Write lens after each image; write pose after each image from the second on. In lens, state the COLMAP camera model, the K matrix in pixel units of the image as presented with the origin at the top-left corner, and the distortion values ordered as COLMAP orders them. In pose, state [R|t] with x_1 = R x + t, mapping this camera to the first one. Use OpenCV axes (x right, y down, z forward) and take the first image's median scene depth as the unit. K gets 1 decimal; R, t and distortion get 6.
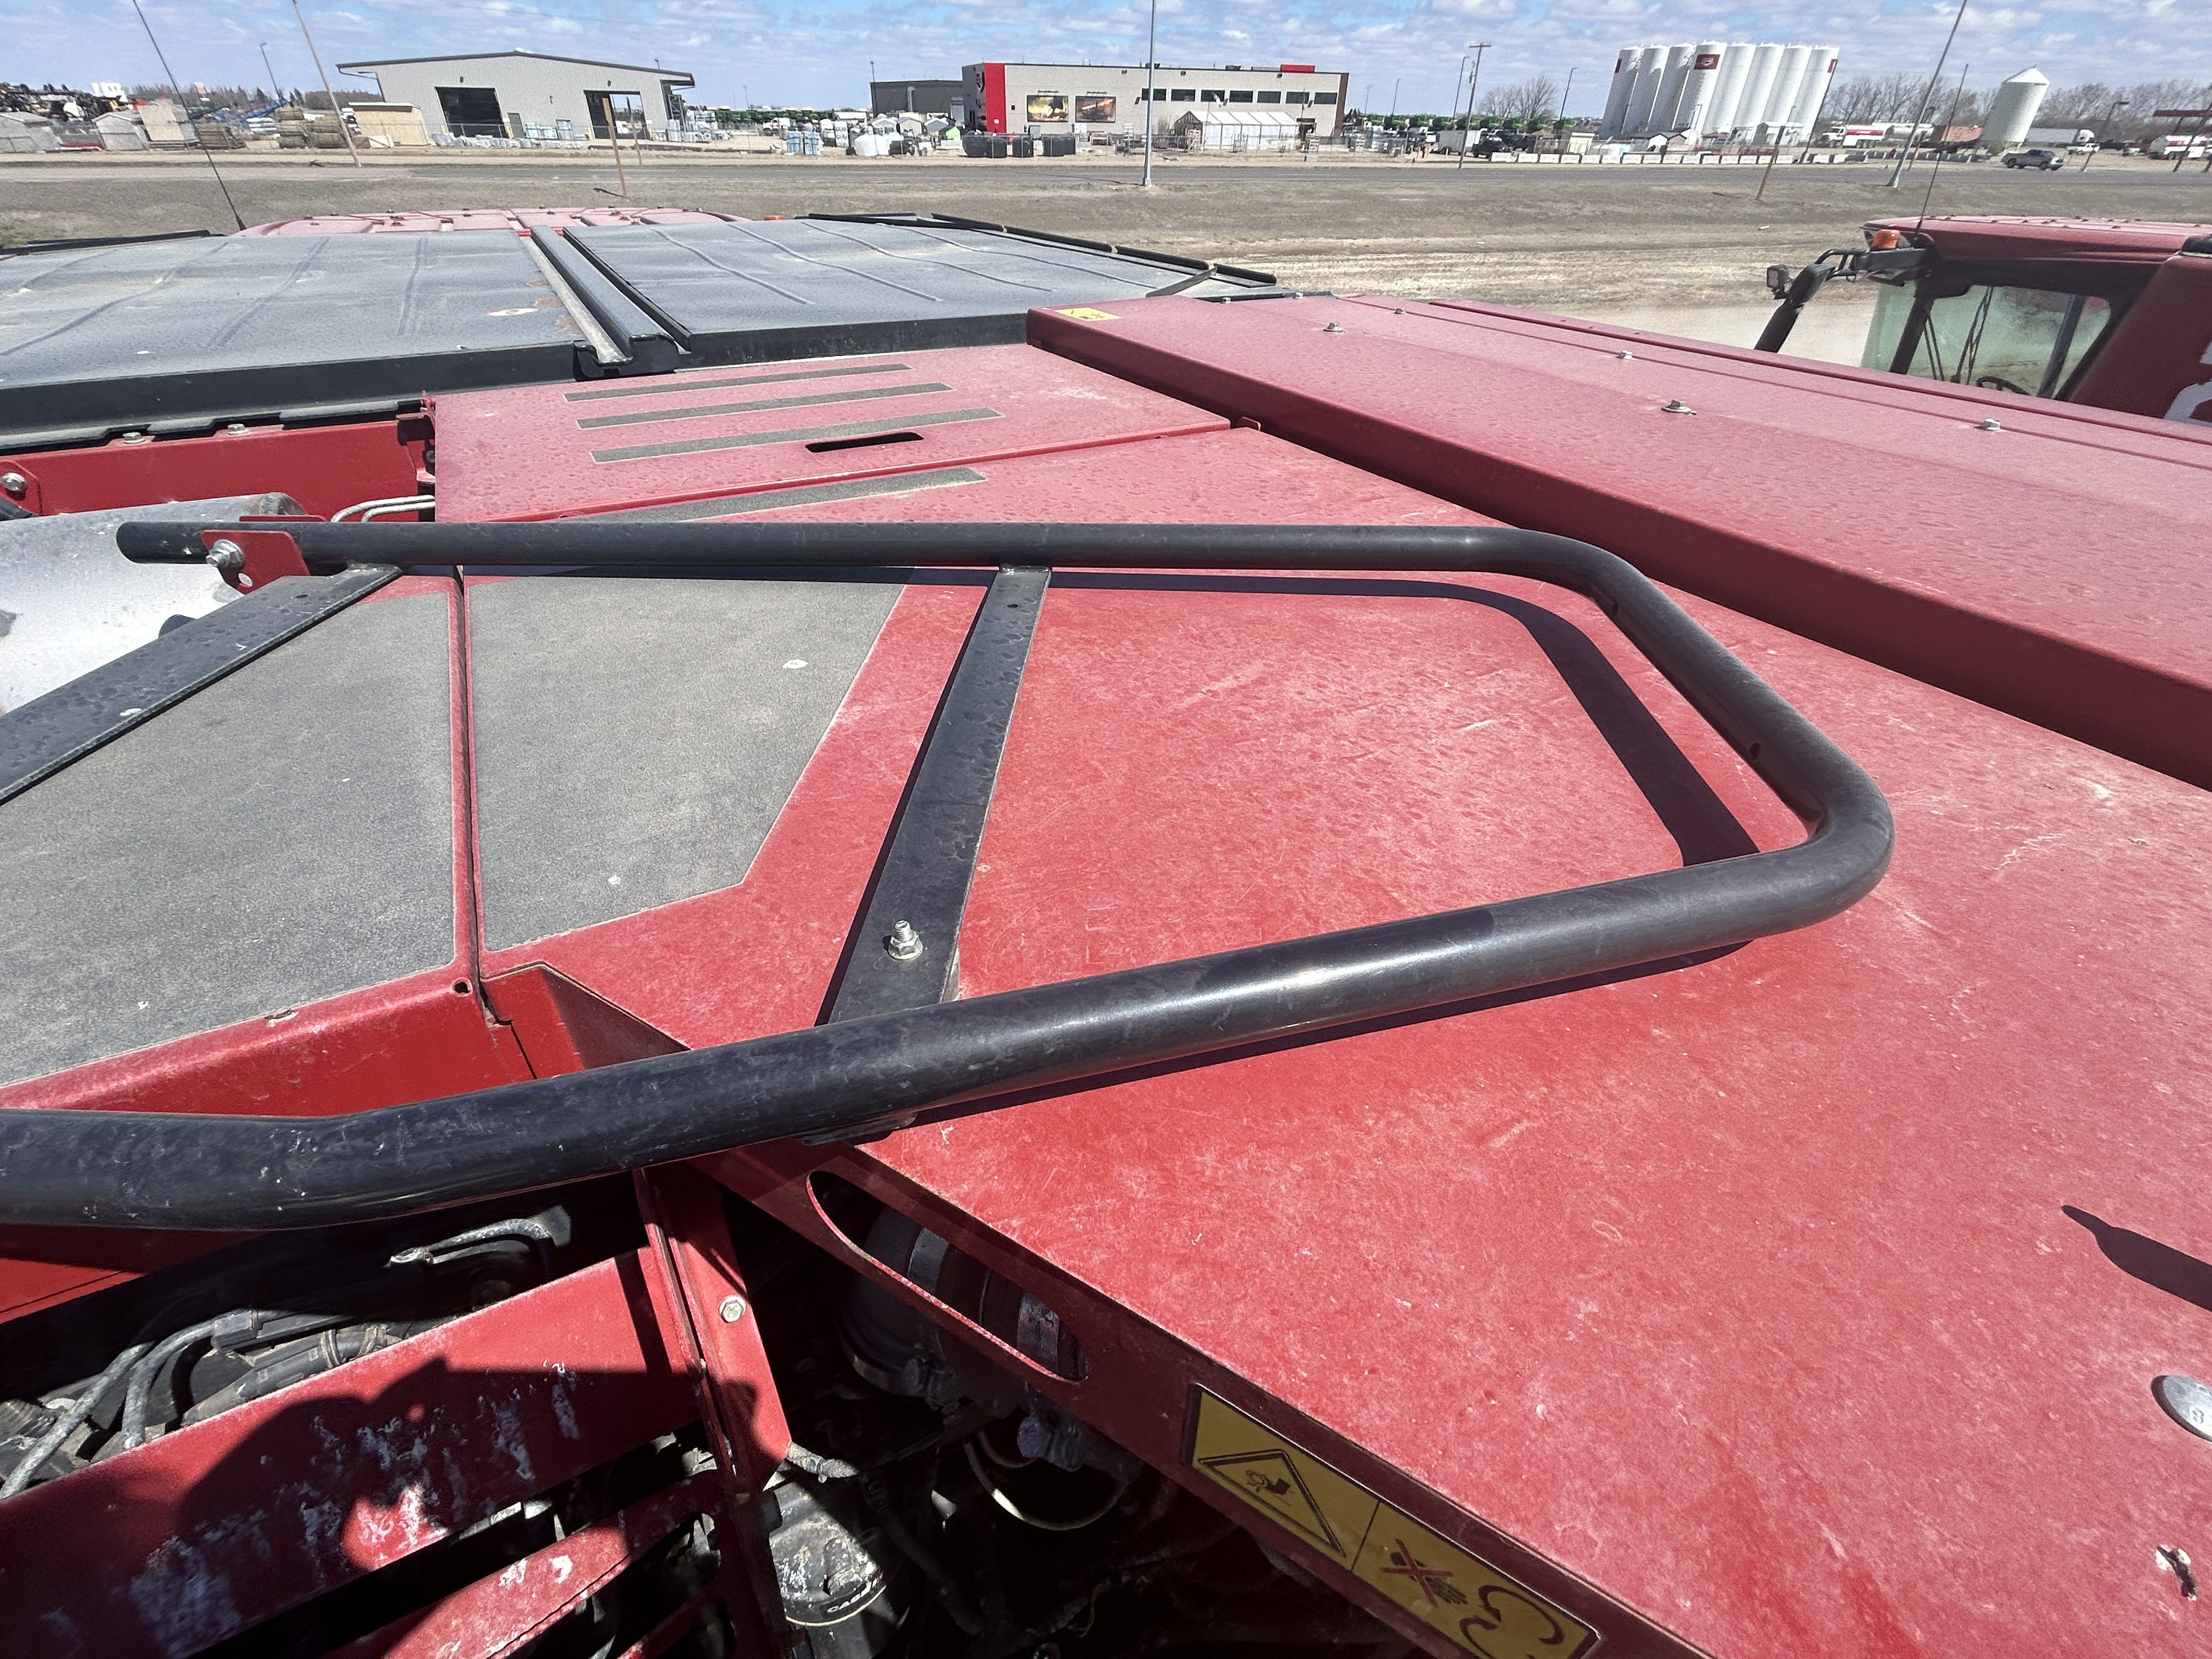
lens RADIAL K [[1016.4, 0, 1101.4], [0, 1016.4, 820.8], [0, 0, 1]] dist [0.003307, 0.000034]
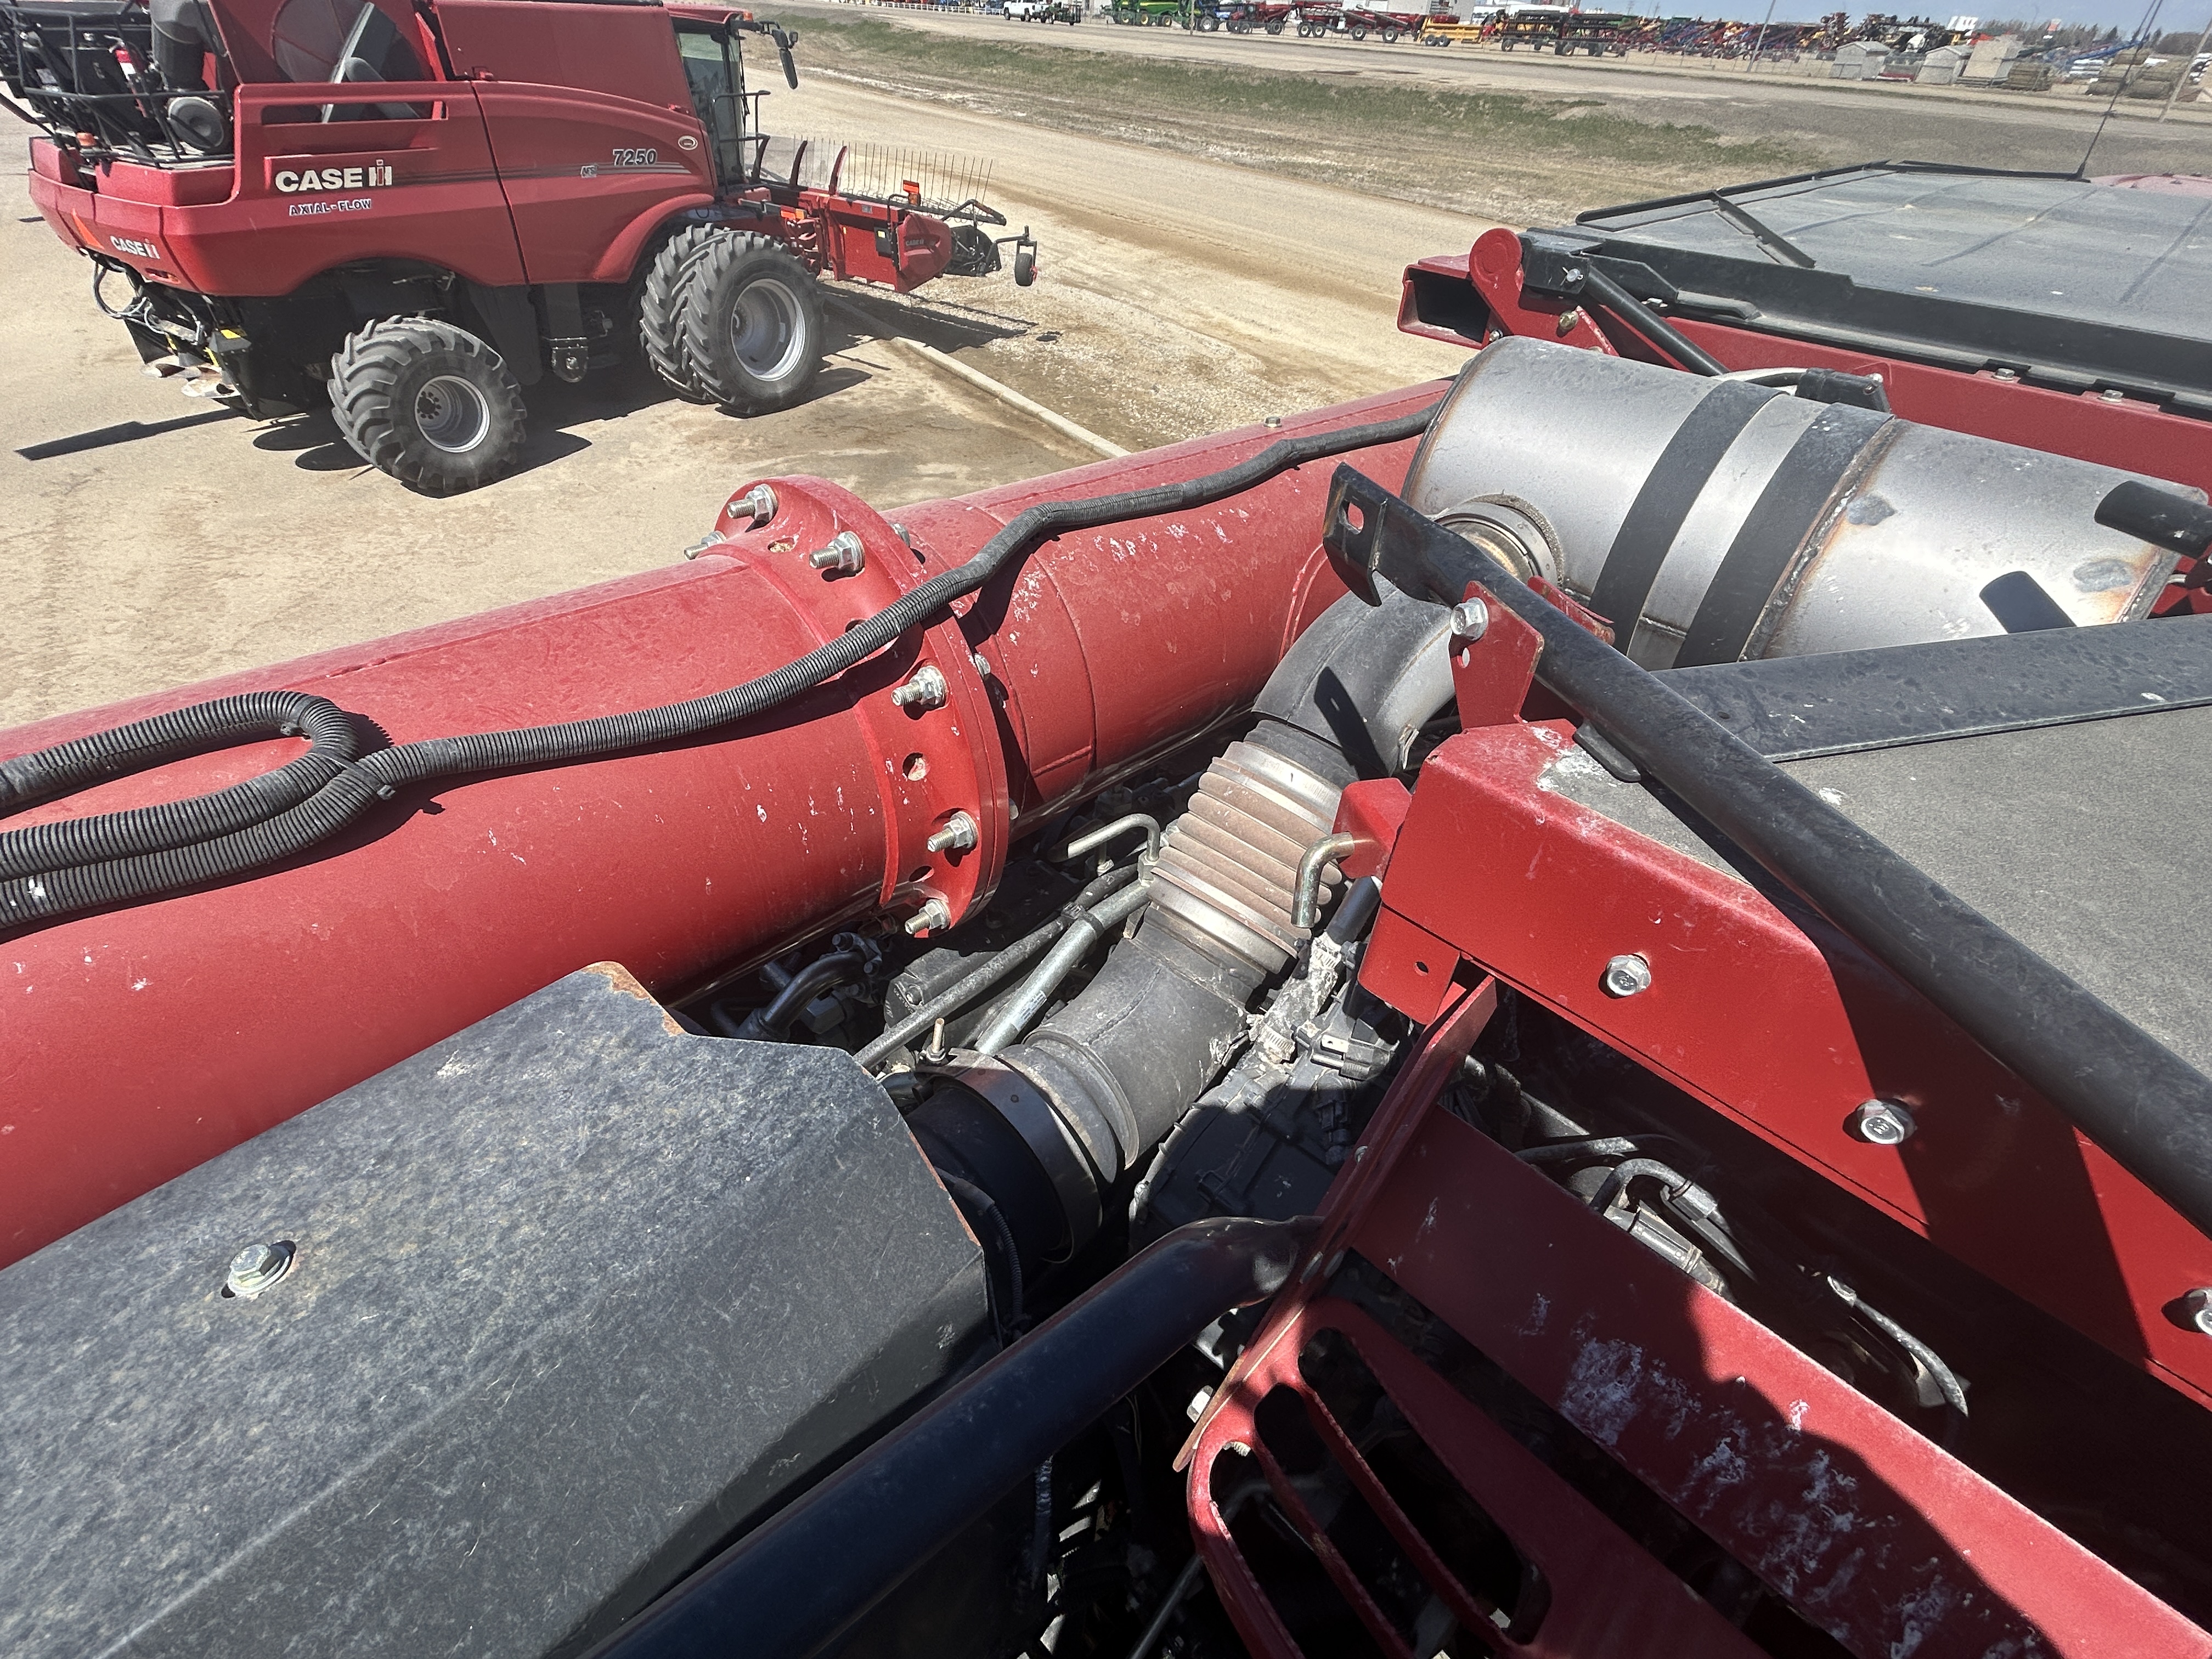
lens RADIAL K [[1016.4, 0, 1098.6], [0, 1016.4, 831.6], [0, 0, 1]] dist [0.003307, 0.000034]
pose [[0.309243, 0.613434, -0.726682, -0.280893], [-0.579149, 0.727574, 0.367727, 0.103582], [0.754291, 0.307140, 0.580267, -0.105242]]
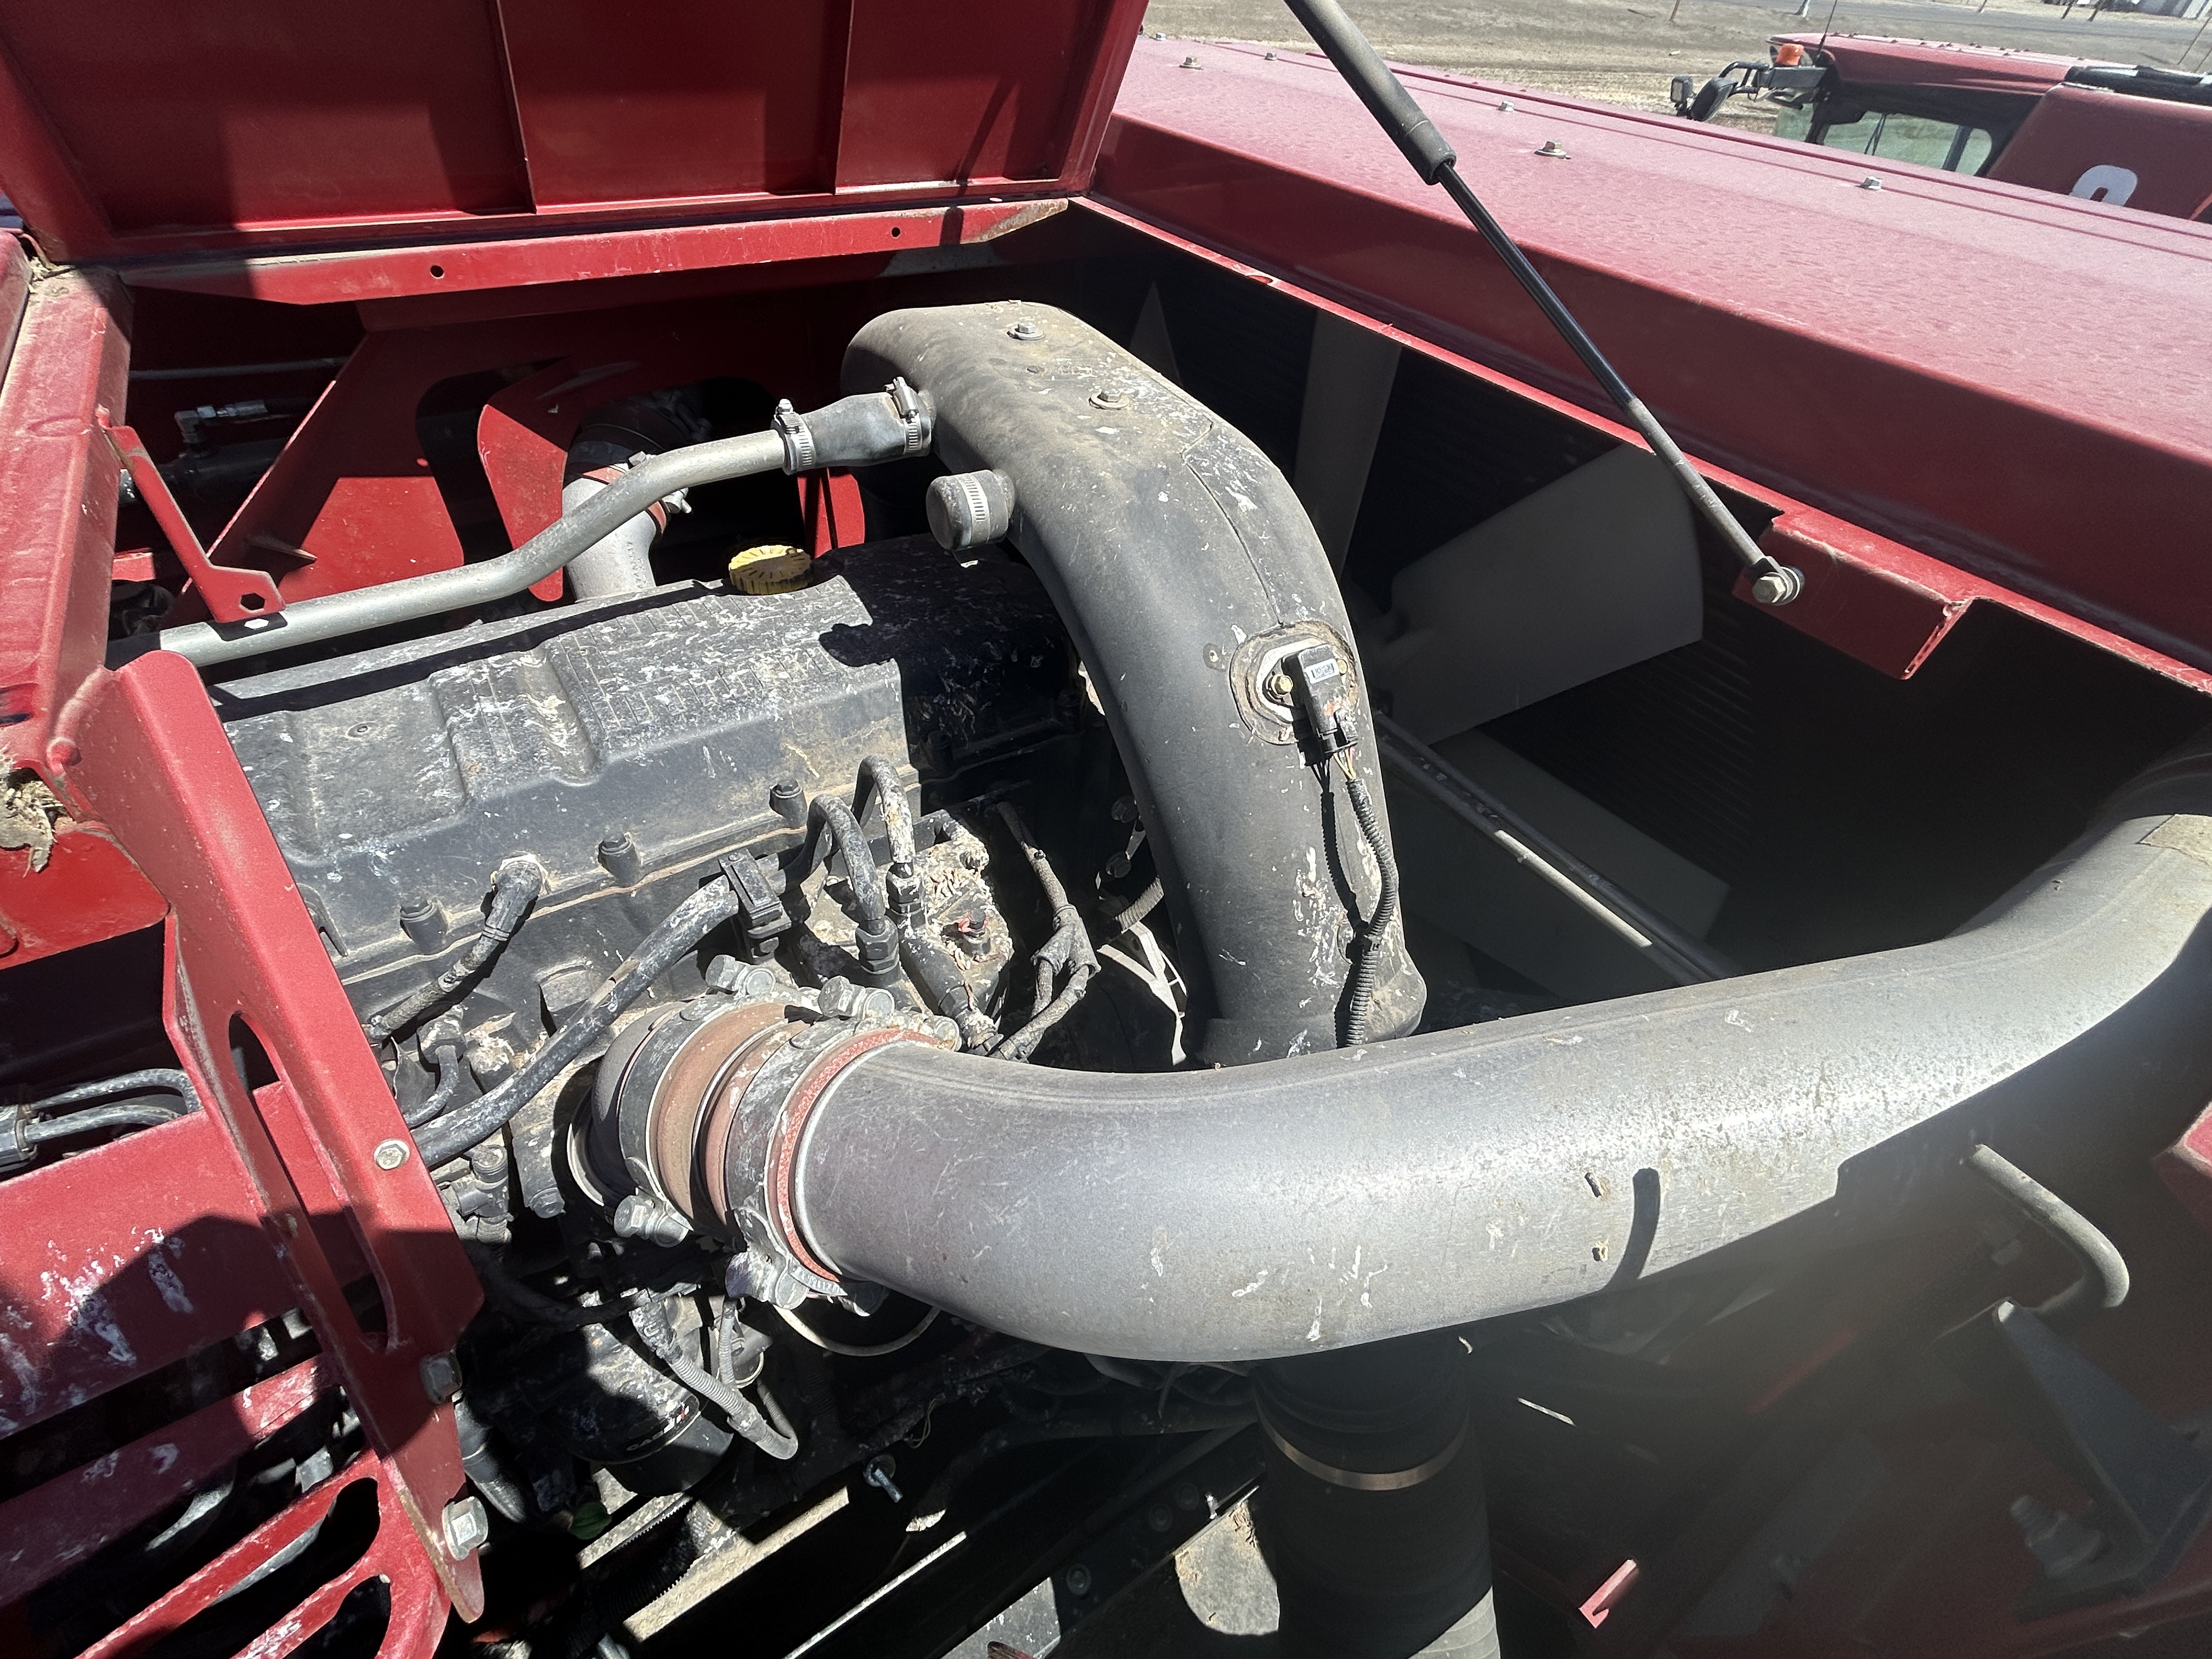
lens RADIAL K [[1016.4, 0, 1105.0], [0, 1016.4, 828.2], [0, 0, 1]] dist [0.003307, 0.000034]
pose [[0.994416, -0.017461, 0.104078, 0.070364], [0.001952, 0.989091, 0.147294, 0.044522], [-0.105515, -0.146268, 0.983602, 0.075107]]
